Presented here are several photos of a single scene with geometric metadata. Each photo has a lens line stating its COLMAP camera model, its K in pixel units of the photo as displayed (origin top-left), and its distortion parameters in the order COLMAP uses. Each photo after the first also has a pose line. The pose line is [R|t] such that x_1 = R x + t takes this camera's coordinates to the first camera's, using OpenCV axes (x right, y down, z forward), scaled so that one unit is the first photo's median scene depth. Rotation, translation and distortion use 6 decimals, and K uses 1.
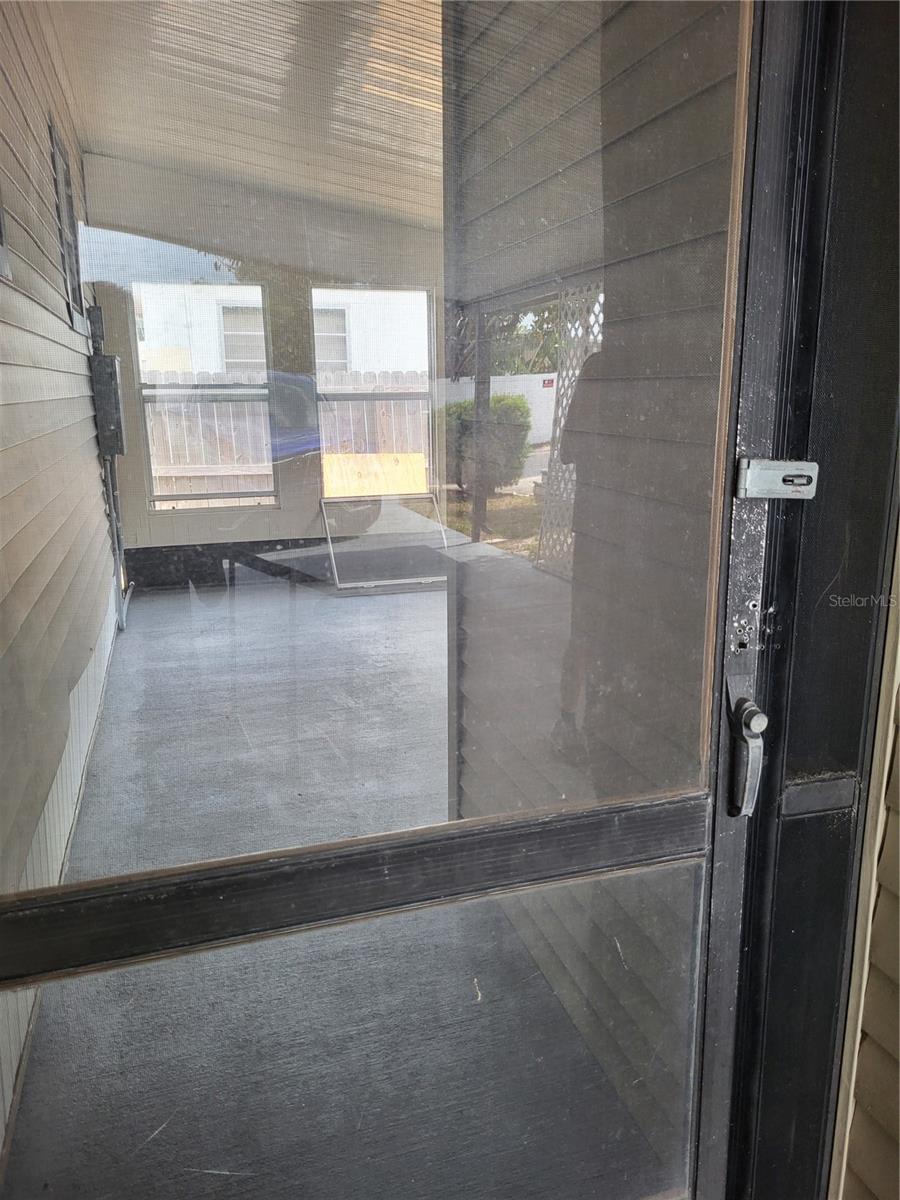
lens RADIAL K [[889.4, 0, 450.0], [0, 889.4, 600.0], [0, 0, 1]] dist [0.063280, -0.066652]
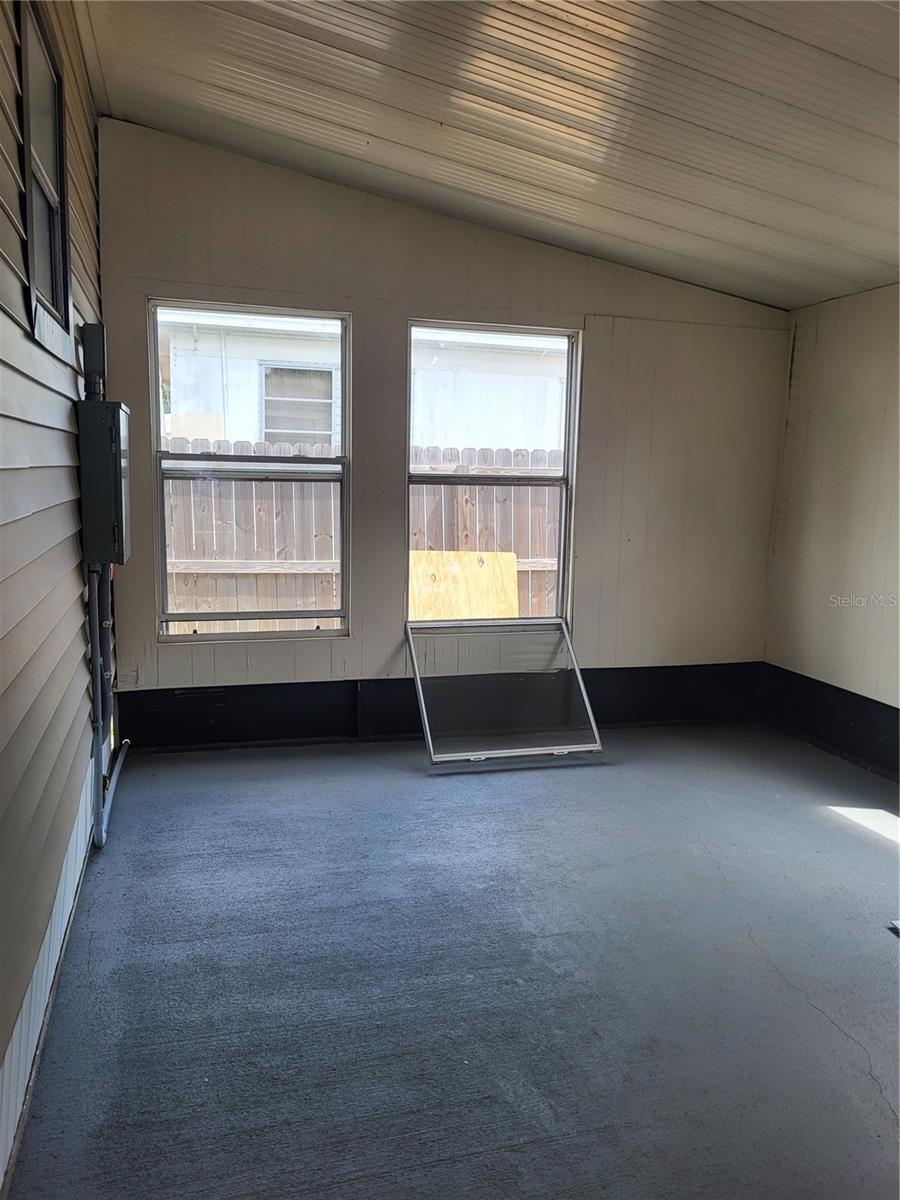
lens RADIAL K [[901.1, 0, 450.0], [0, 901.1, 600.0], [0, 0, 1]] dist [0.054692, -0.071672]
pose [[0.999216, 0.036709, -0.014849, -0.106163], [-0.037907, 0.995160, -0.090658, -0.072058], [0.011449, 0.091150, 0.995771, 0.315746]]
